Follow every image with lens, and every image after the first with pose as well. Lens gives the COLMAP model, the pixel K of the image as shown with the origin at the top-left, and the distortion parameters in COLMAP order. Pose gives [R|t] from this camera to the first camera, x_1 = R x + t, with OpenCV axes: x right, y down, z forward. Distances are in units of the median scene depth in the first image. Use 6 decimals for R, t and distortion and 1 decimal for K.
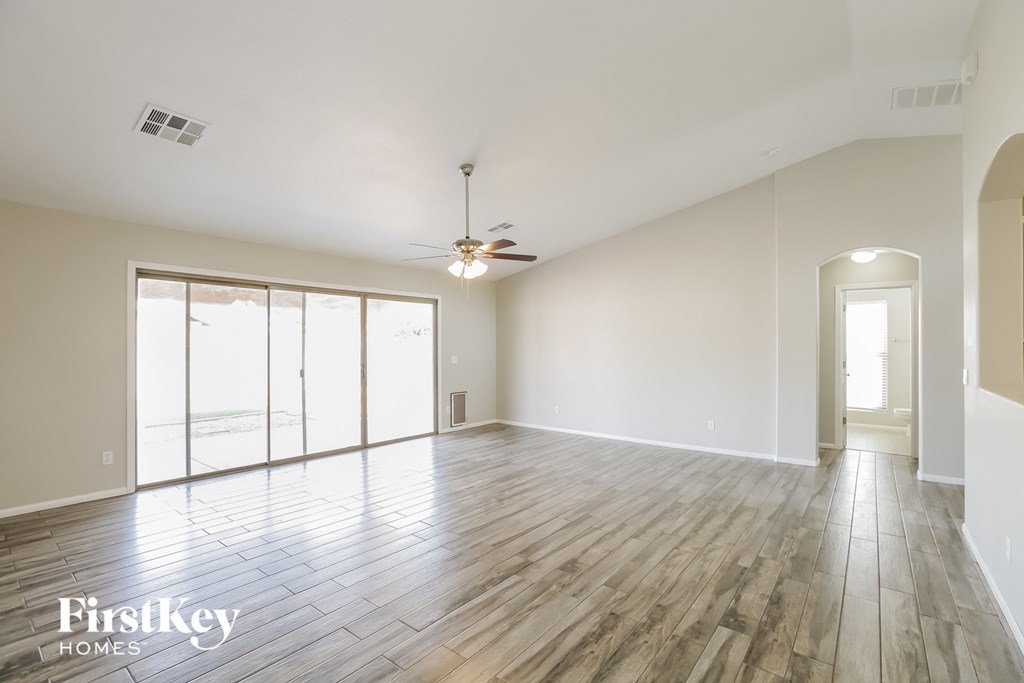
lens RADIAL K [[459.0, 0, 522.7], [0, 459.0, 346.6], [0, 0, 1]] dist [-0.031574, 0.000136]
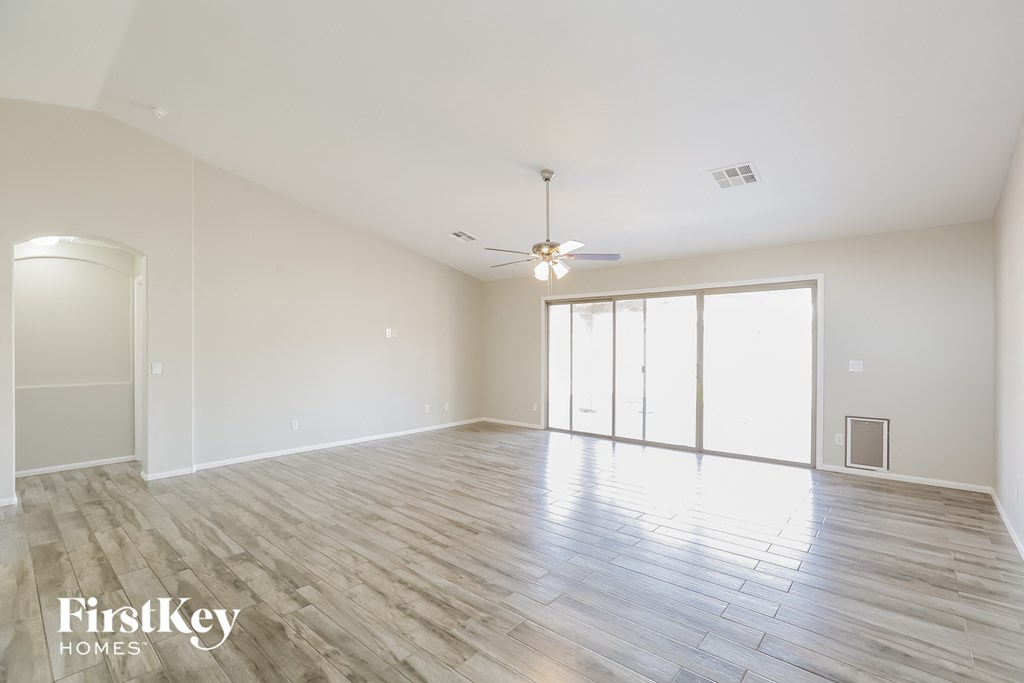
lens RADIAL K [[459.0, 0, 522.7], [0, 459.0, 346.6], [0, 0, 1]] dist [-0.031574, 0.000136]
pose [[-0.044424, 0.001548, -0.999012, 1.073427], [0.000858, 0.999998, 0.001512, -0.000813], [0.999012, -0.000790, -0.044426, 1.158409]]
